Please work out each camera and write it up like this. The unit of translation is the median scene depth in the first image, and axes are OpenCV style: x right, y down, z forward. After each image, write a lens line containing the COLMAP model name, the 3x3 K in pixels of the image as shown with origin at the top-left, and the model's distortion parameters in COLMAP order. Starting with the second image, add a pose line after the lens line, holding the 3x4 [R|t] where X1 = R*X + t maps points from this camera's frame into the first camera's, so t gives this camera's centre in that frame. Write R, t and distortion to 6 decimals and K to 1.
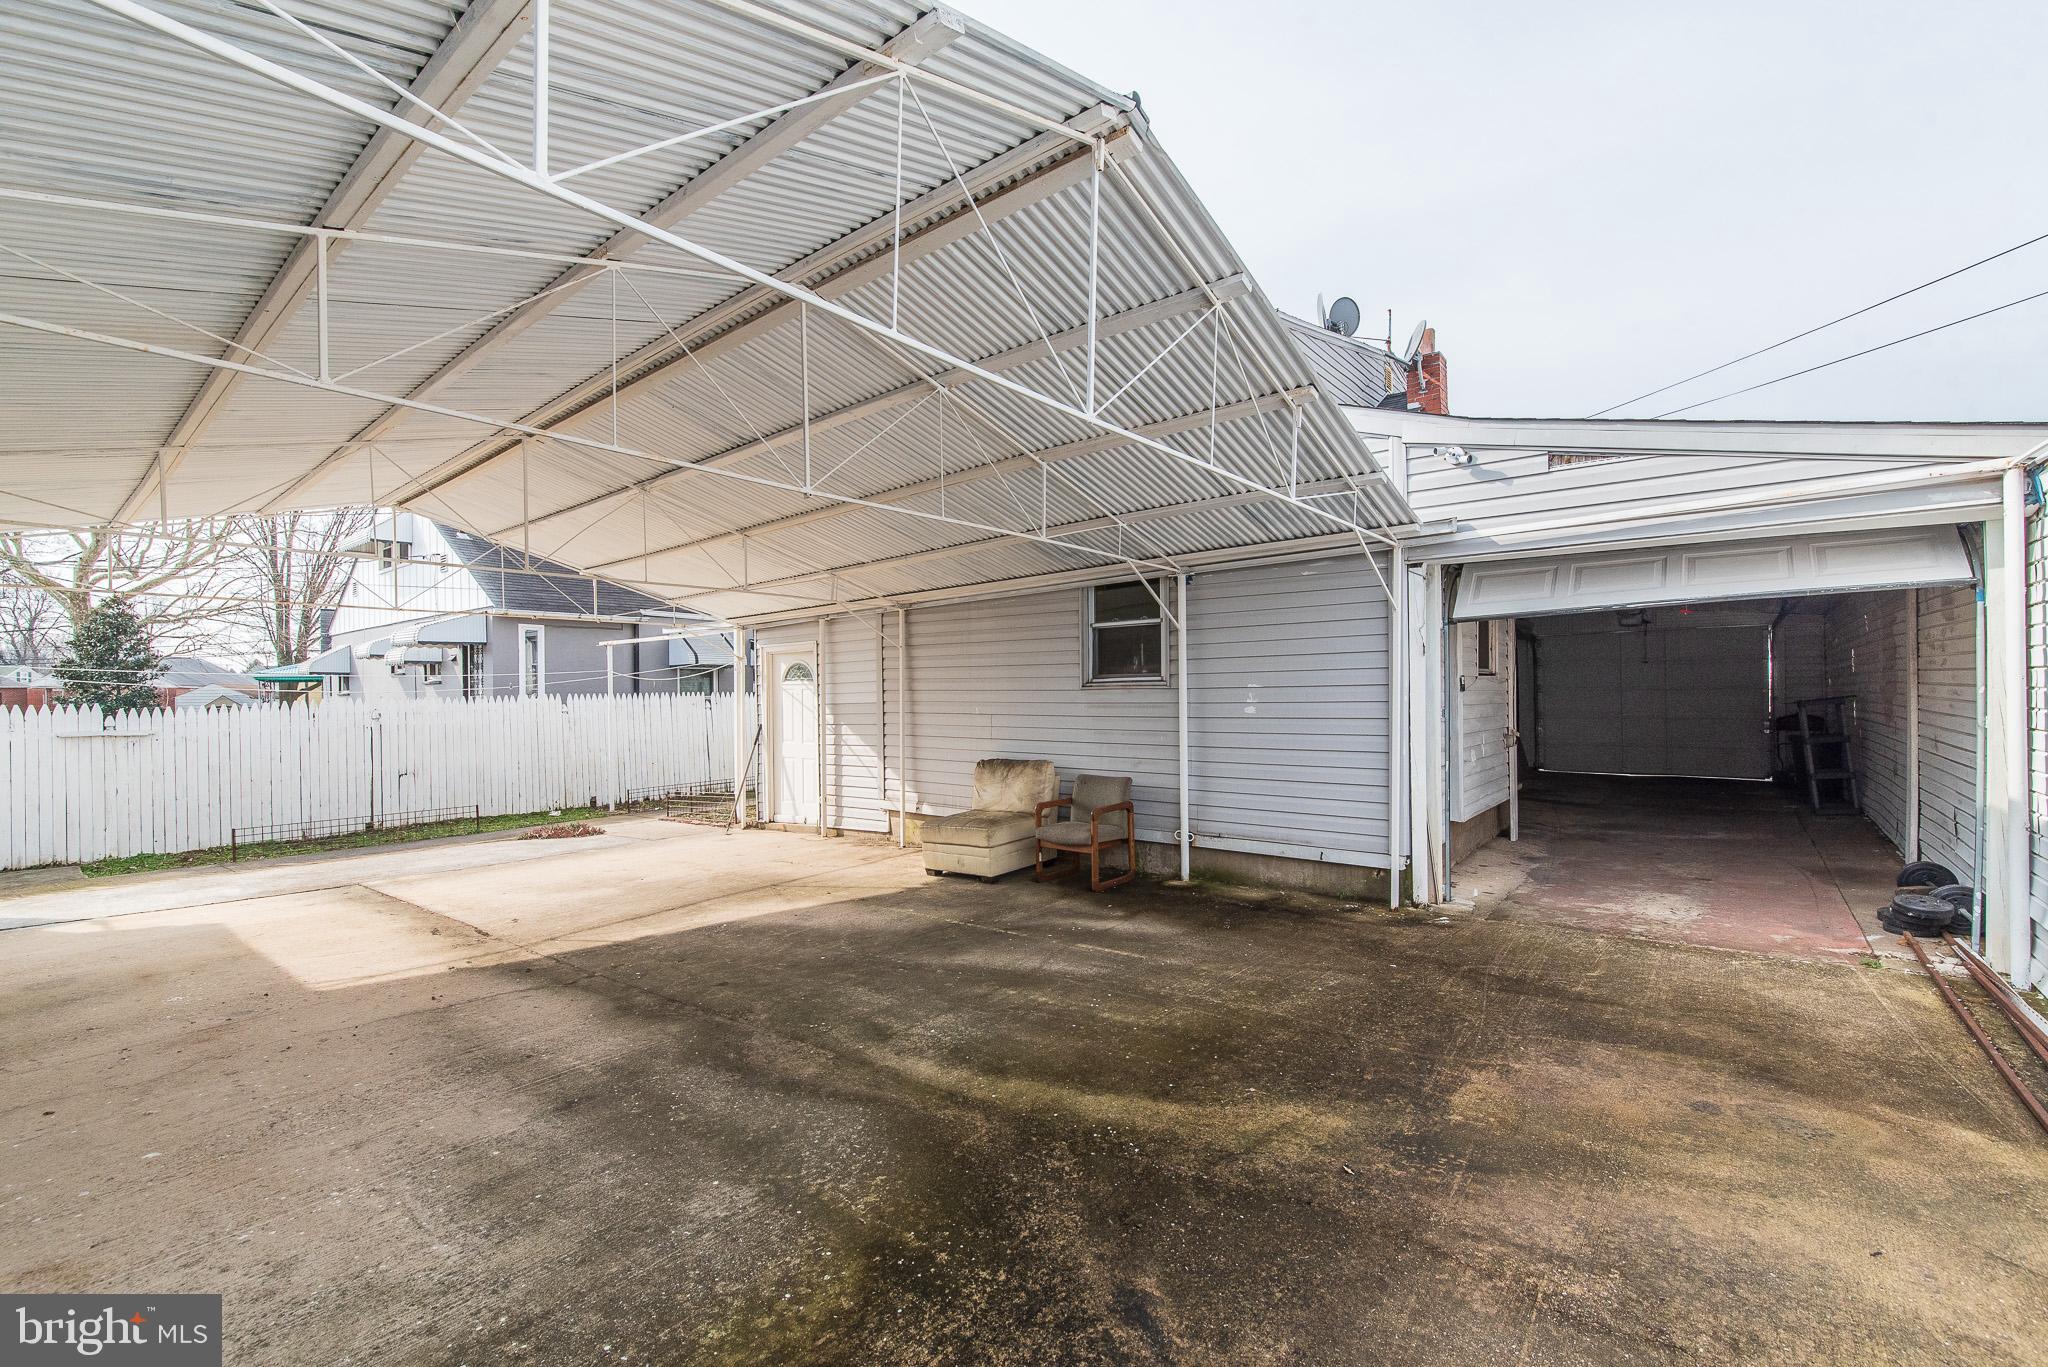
lens RADIAL K [[880.5, 0, 1020.5], [0, 880.5, 690.3], [0, 0, 1]] dist [0.003039, 0.000531]
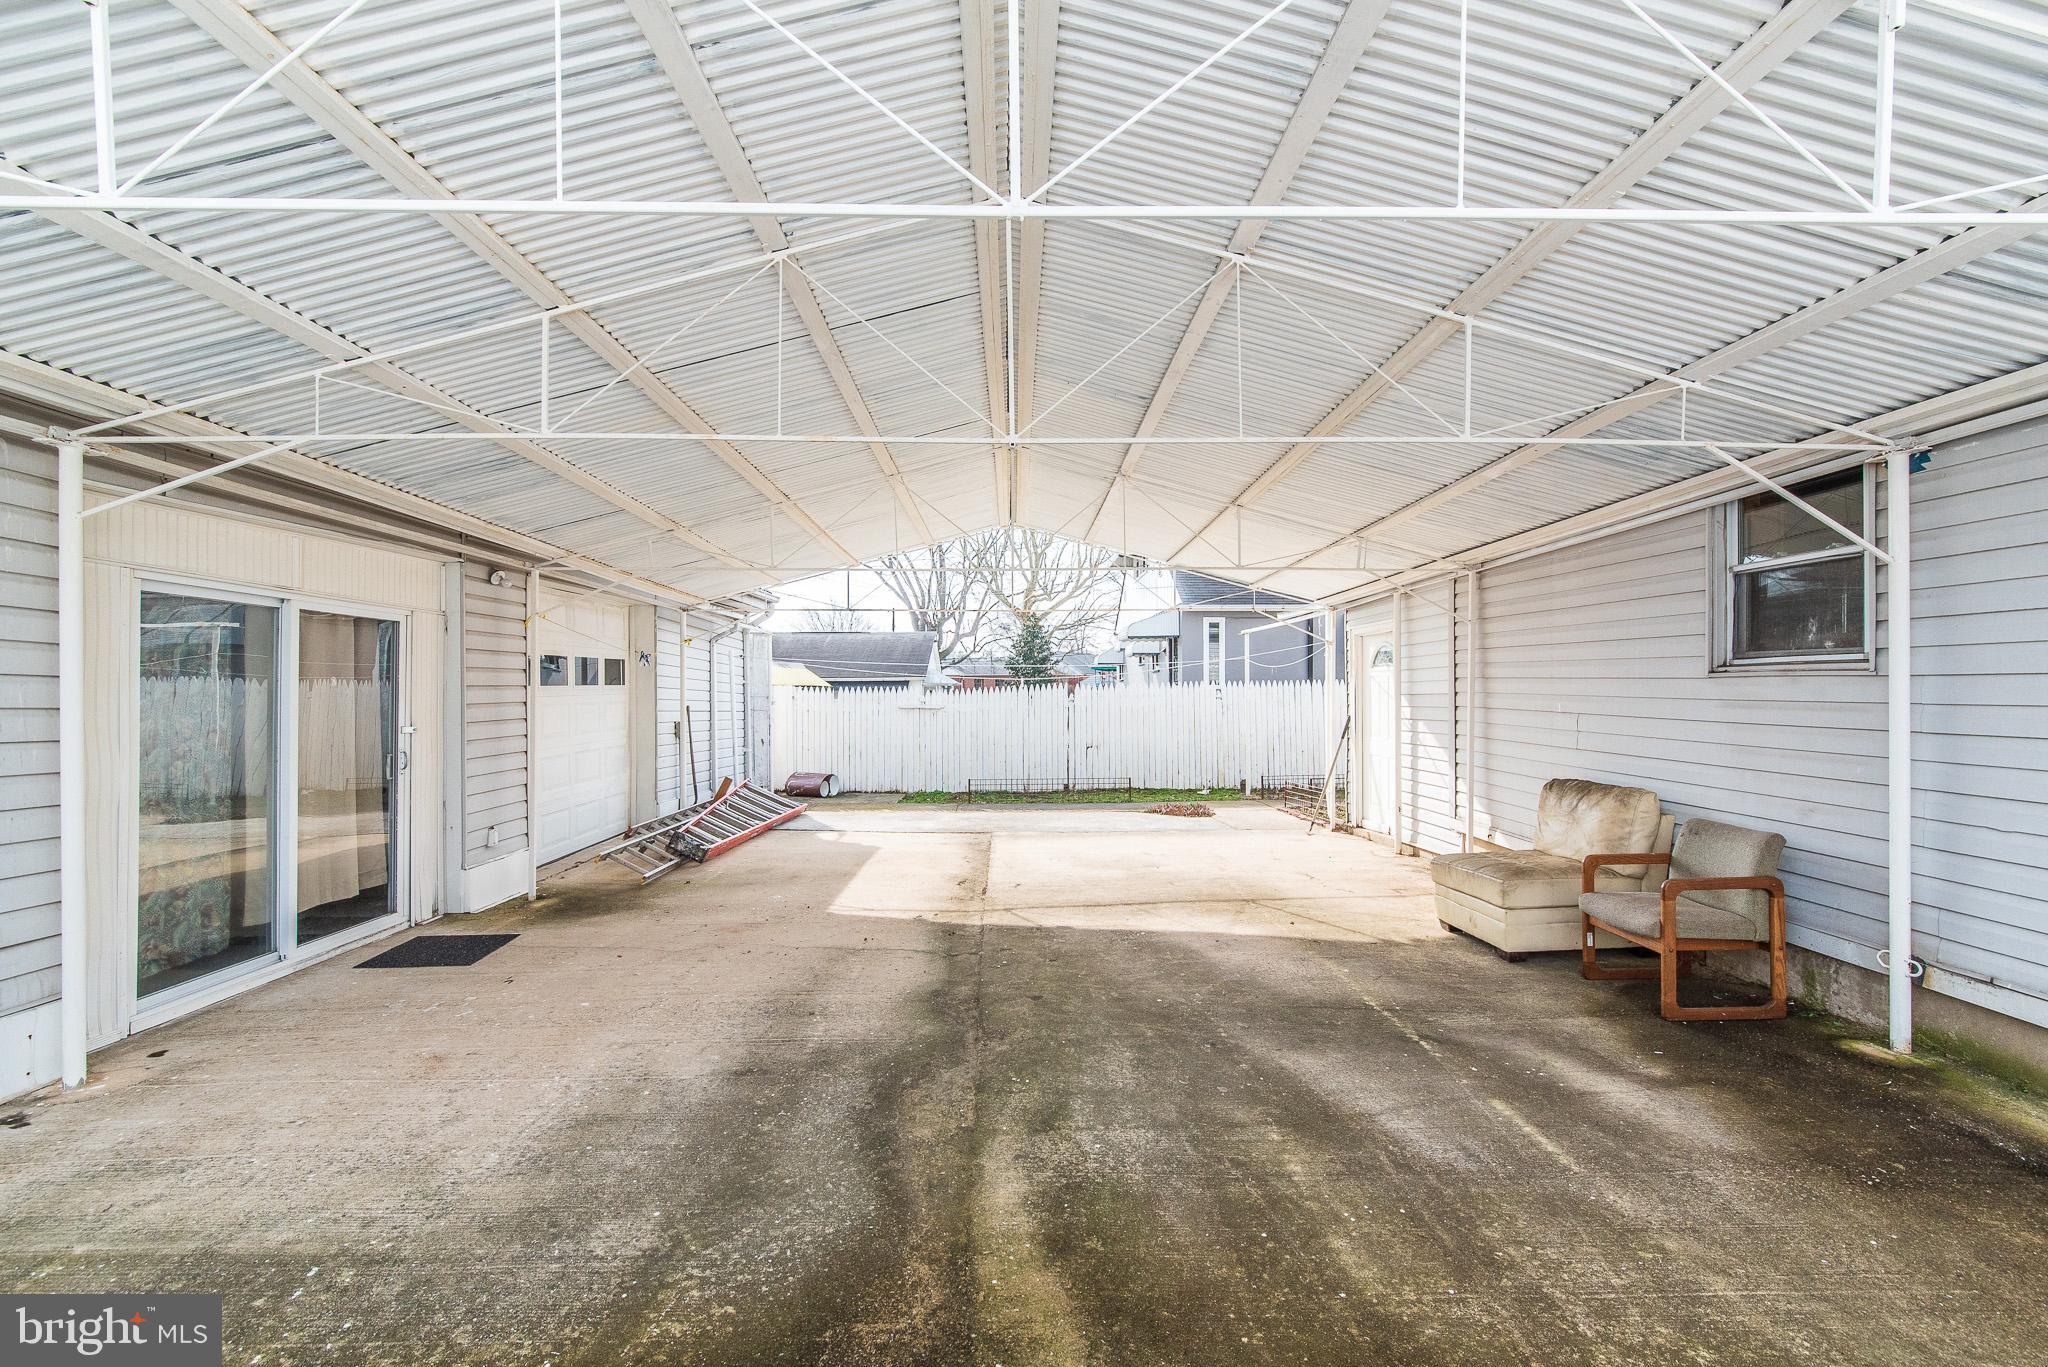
lens RADIAL K [[861.2, 0, 1024.0], [0, 861.2, 683.5], [0, 0, 1]] dist [-0.003126, -0.000783]
pose [[0.648775, 0.006469, -0.760952, 0.186311], [-0.000556, 0.999968, 0.008026, -0.000889], [0.760980, -0.004784, 0.648758, 0.229789]]
